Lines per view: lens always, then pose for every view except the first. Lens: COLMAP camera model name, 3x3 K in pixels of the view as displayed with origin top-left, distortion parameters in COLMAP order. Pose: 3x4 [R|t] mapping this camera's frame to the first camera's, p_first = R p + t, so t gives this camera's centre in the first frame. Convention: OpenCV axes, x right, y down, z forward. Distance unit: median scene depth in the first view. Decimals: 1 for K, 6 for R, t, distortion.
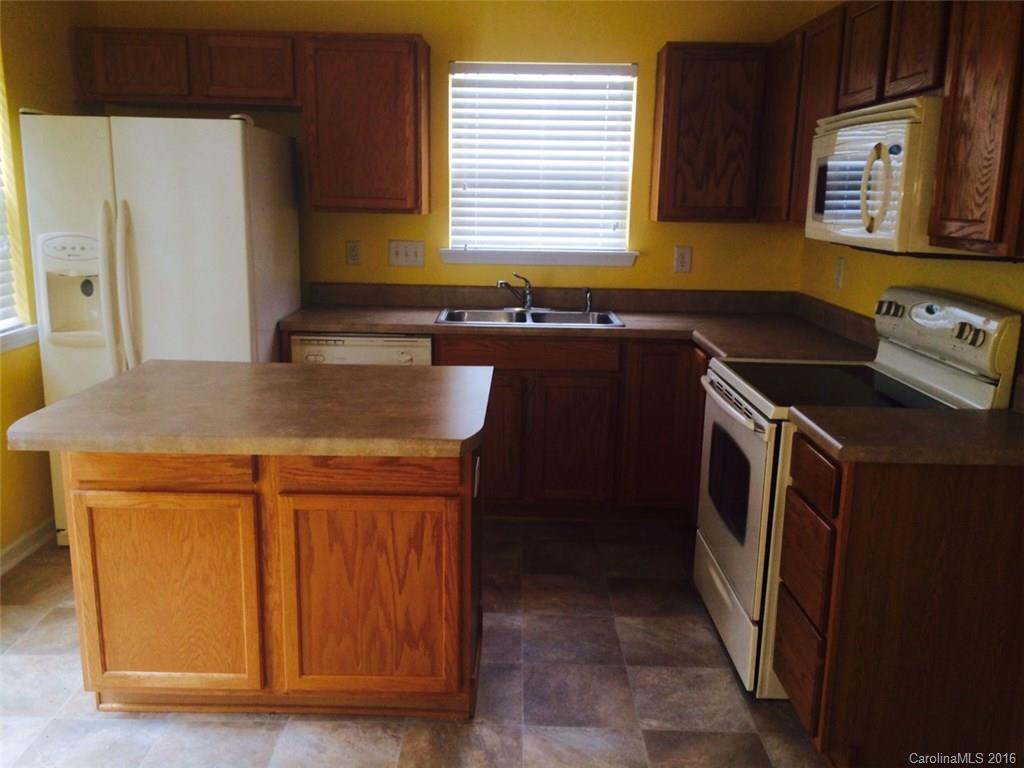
lens RADIAL K [[878.6, 0, 512.0], [0, 878.6, 384.0], [0, 0, 1]] dist [0.053769, -0.005394]
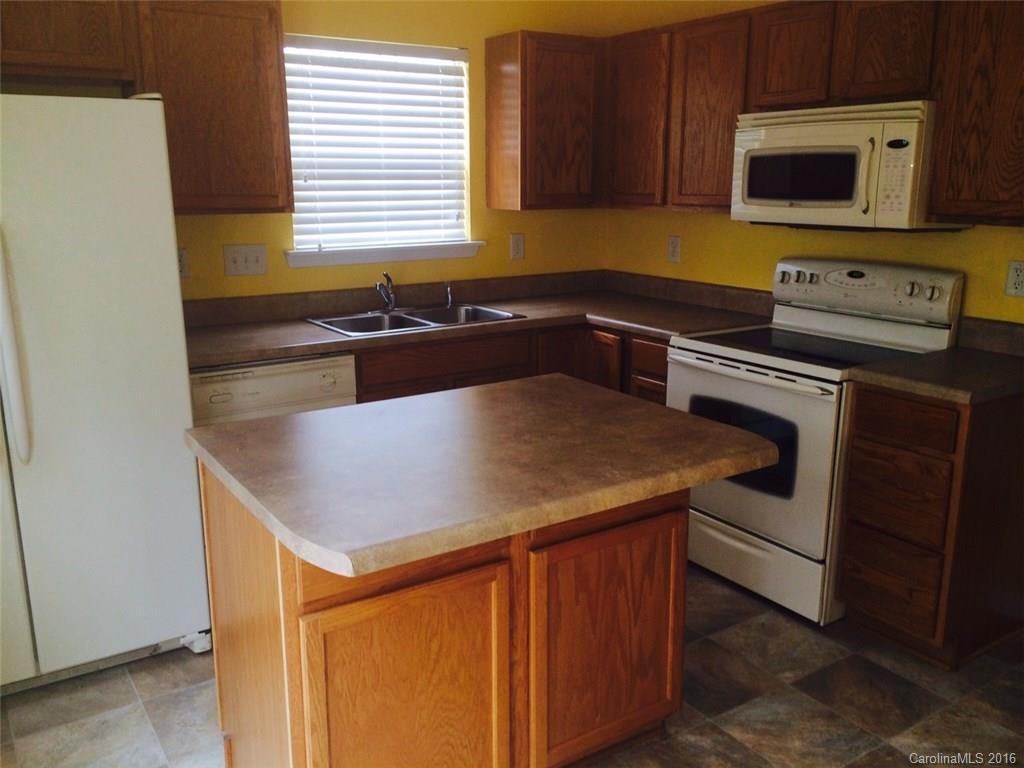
lens RADIAL K [[878.6, 0, 512.0], [0, 878.6, 384.0], [0, 0, 1]] dist [0.053769, -0.005394]
pose [[0.826776, -0.149567, 0.542284, -0.536524], [0.136592, 0.988532, 0.064395, -0.070341], [-0.545696, 0.020831, 0.837724, 0.217975]]
